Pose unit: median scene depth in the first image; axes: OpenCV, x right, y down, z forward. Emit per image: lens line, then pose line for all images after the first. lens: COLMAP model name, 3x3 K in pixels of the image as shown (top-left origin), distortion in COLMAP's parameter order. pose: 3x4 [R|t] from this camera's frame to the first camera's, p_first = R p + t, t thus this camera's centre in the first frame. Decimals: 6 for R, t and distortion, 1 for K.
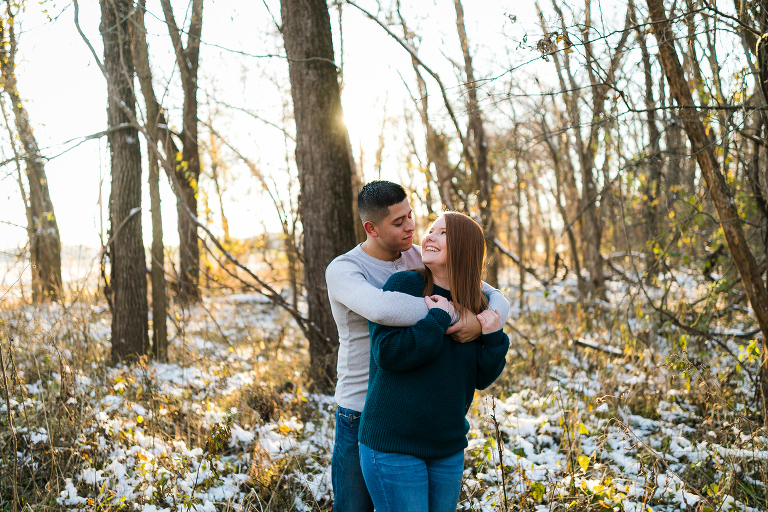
lens RADIAL K [[766.4, 0, 384.0], [0, 766.4, 256.0], [0, 0, 1]] dist [0.005844, 0.001584]
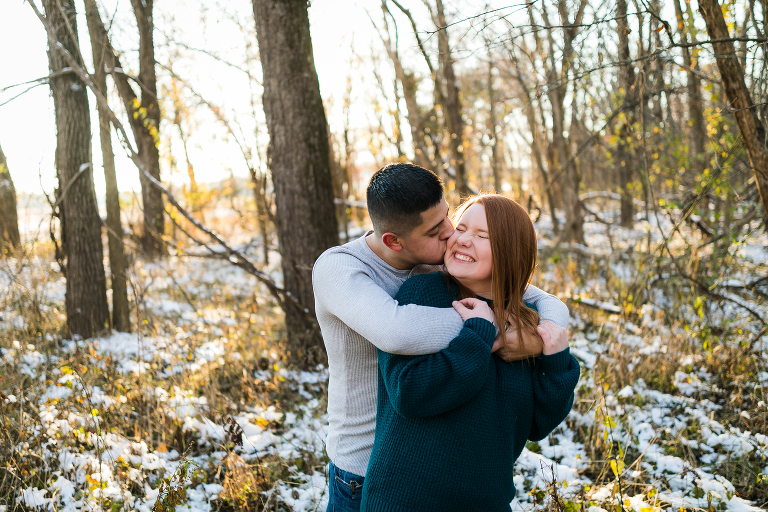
lens RADIAL K [[755.8, 0, 384.0], [0, 755.8, 256.0], [0, 0, 1]] dist [0.009854, -0.001146]
pose [[0.998900, -0.023501, 0.040587, -0.013740], [0.020267, 0.996722, 0.078327, -0.018131], [-0.042294, -0.077419, 0.996101, 0.098868]]
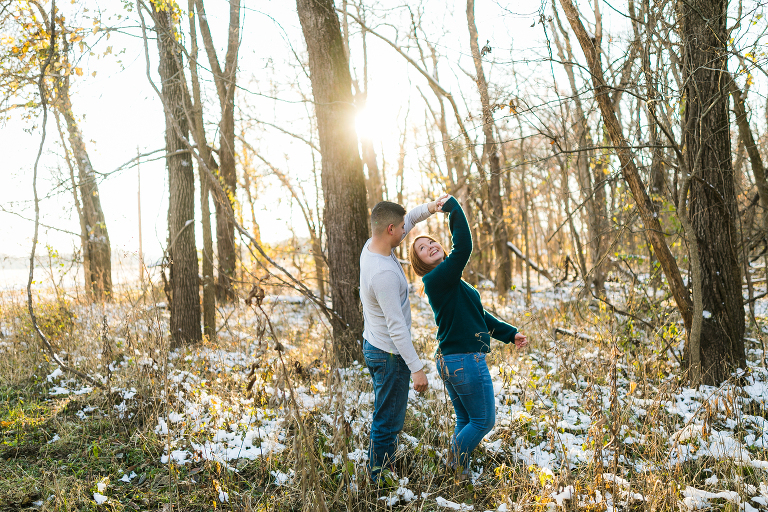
lens RADIAL K [[755.8, 0, 384.0], [0, 755.8, 256.0], [0, 0, 1]] dist [0.009854, -0.001146]
pose [[0.999402, -0.004466, -0.034295, 0.023973], [0.004281, 0.999976, -0.005473, 0.002187], [0.034318, 0.005323, 0.999397, -0.193730]]
